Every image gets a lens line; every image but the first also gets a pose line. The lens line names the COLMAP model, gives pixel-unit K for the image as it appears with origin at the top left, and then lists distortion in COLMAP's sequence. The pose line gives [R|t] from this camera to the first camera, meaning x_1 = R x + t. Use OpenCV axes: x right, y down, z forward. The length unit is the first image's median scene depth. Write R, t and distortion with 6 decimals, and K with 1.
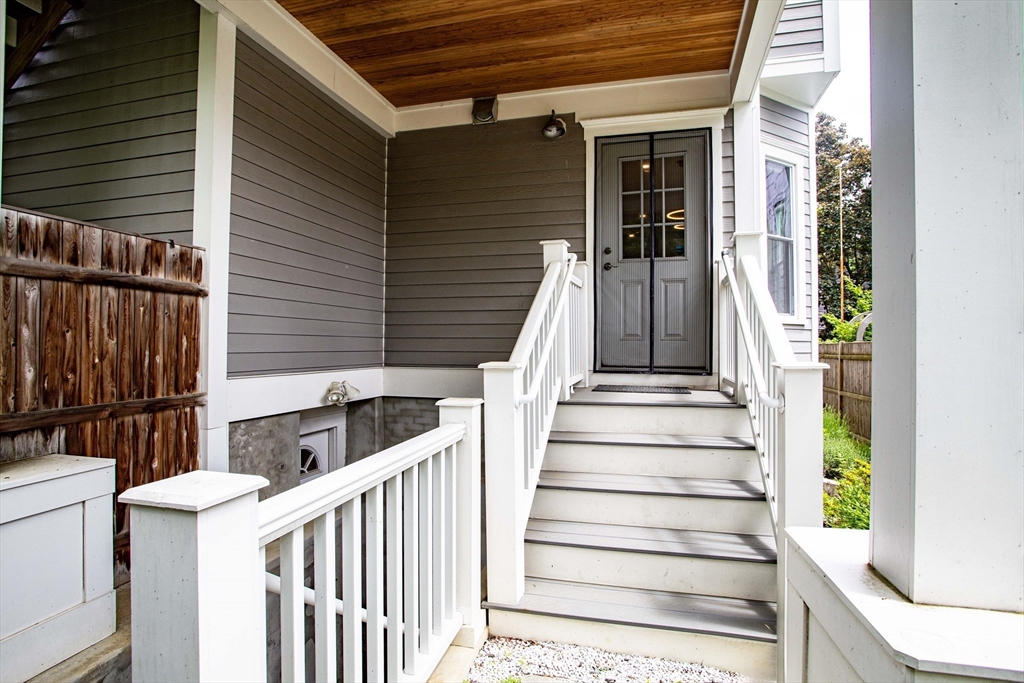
lens RADIAL K [[499.4, 0, 499.3], [0, 499.4, 339.0], [0, 0, 1]] dist [0.013940, 0.000447]
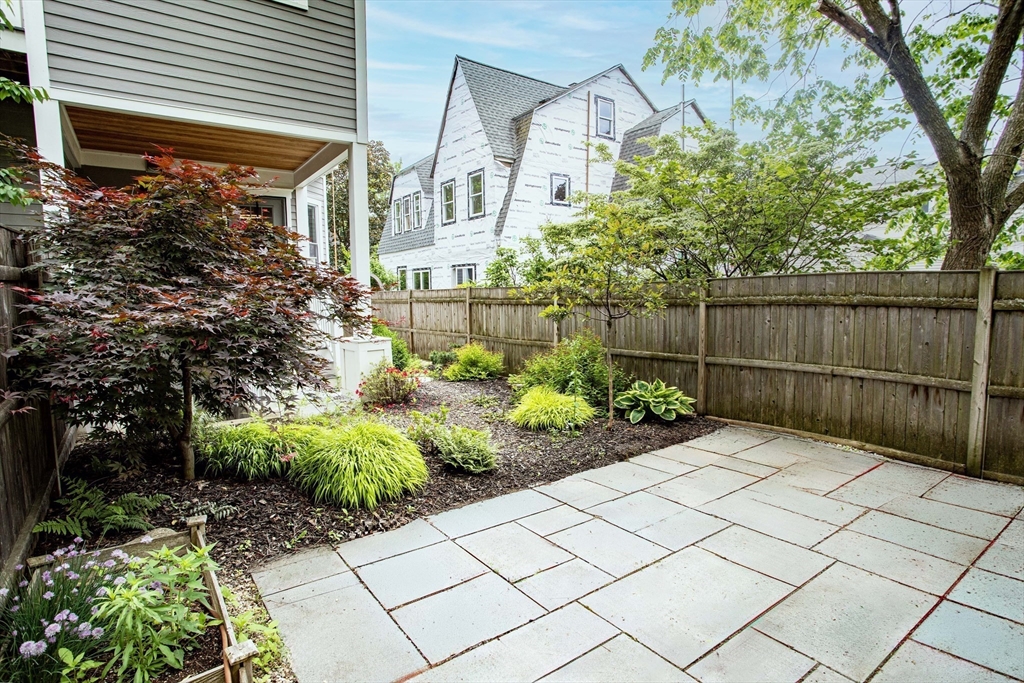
lens RADIAL K [[538.3, 0, 512.0], [0, 538.3, 341.5], [0, 0, 1]] dist [-0.000525, -0.000176]
pose [[0.609931, -0.089795, 0.787351, -0.827752], [0.010154, 0.994363, 0.105539, -0.051332], [-0.792389, -0.056376, 0.607405, -1.149802]]
